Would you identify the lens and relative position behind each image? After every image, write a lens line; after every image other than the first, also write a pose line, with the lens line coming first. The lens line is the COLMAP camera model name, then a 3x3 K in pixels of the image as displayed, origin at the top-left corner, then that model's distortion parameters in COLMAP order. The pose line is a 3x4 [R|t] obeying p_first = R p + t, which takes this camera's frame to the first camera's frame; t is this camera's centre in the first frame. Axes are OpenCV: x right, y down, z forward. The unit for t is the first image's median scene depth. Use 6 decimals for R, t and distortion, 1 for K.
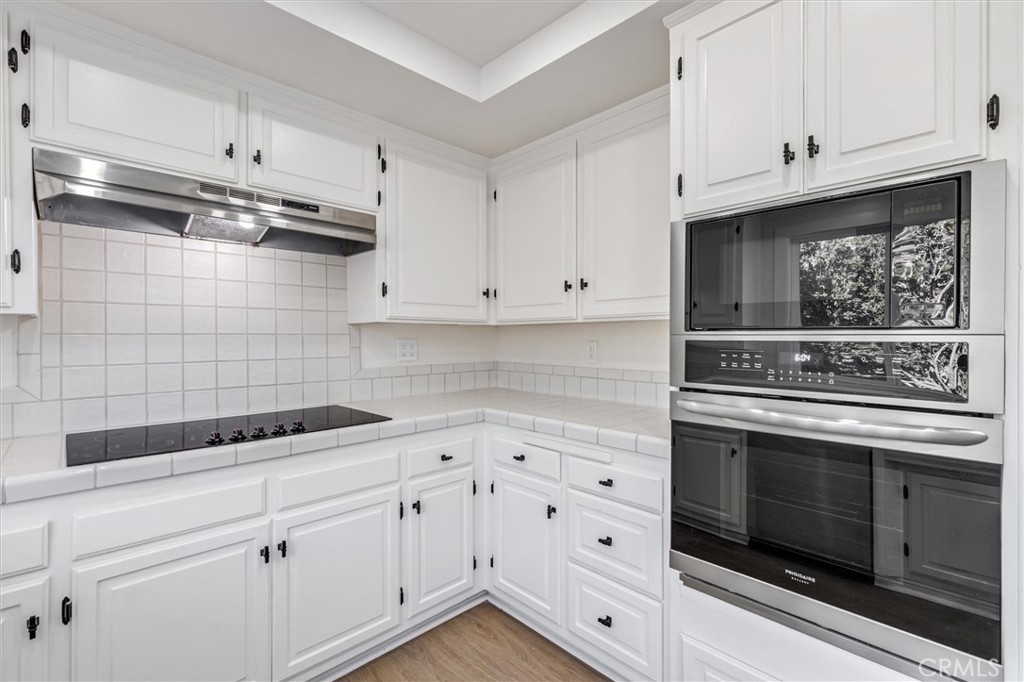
lens RADIAL K [[455.7, 0, 515.5], [0, 455.7, 338.1], [0, 0, 1]] dist [0.001879, -0.000114]
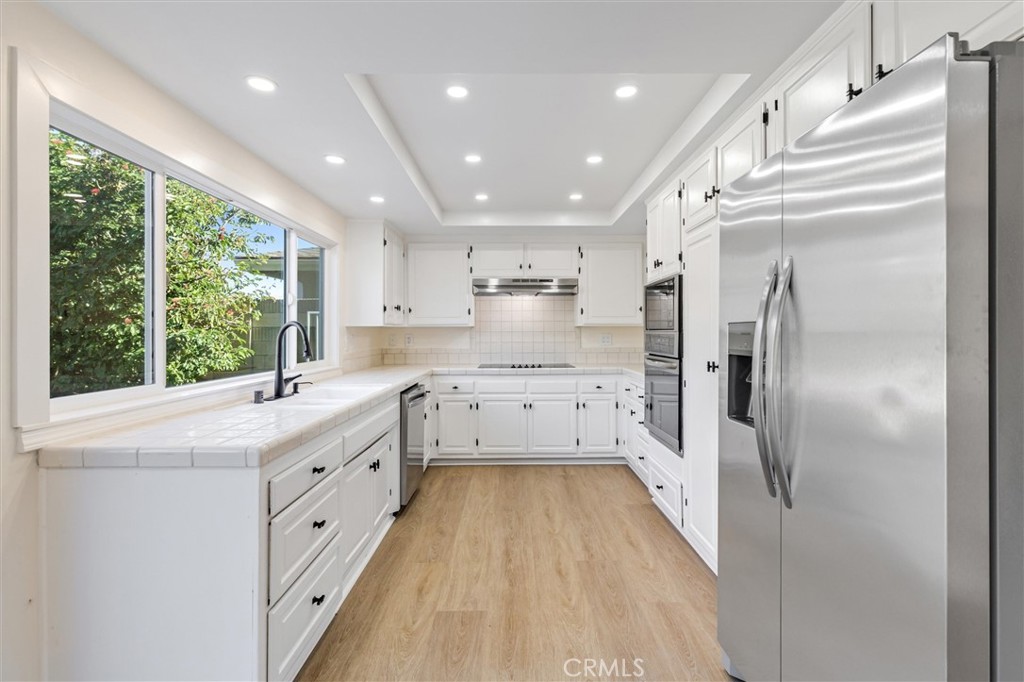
lens RADIAL K [[463.1, 0, 515.7], [0, 463.1, 329.1], [0, 0, 1]] dist [0.004280, 0.000407]
pose [[0.724591, -0.008250, -0.689129, 1.413039], [0.000257, 0.999932, -0.011700, 0.007298], [0.689179, 0.008300, 0.724544, -1.164577]]
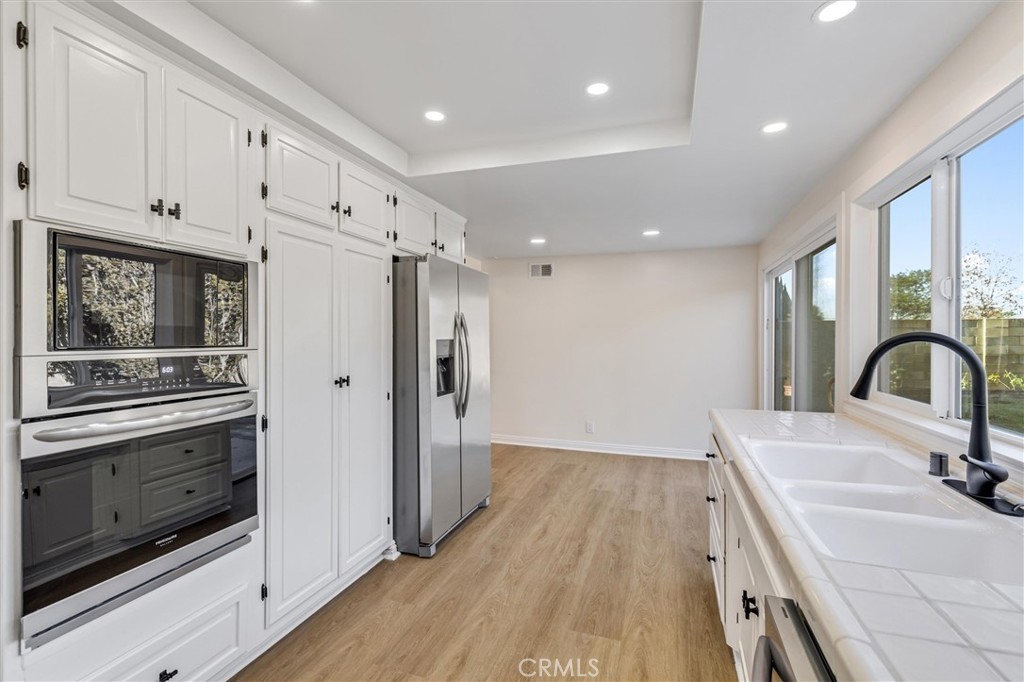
lens RADIAL K [[455.7, 0, 515.5], [0, 455.7, 338.1], [0, 0, 1]] dist [0.001879, -0.000114]
pose [[-0.456723, -0.004489, 0.889598, -0.736235], [0.003724, 0.999969, 0.006958, -0.039452], [-0.889601, 0.006491, -0.456692, 0.537337]]
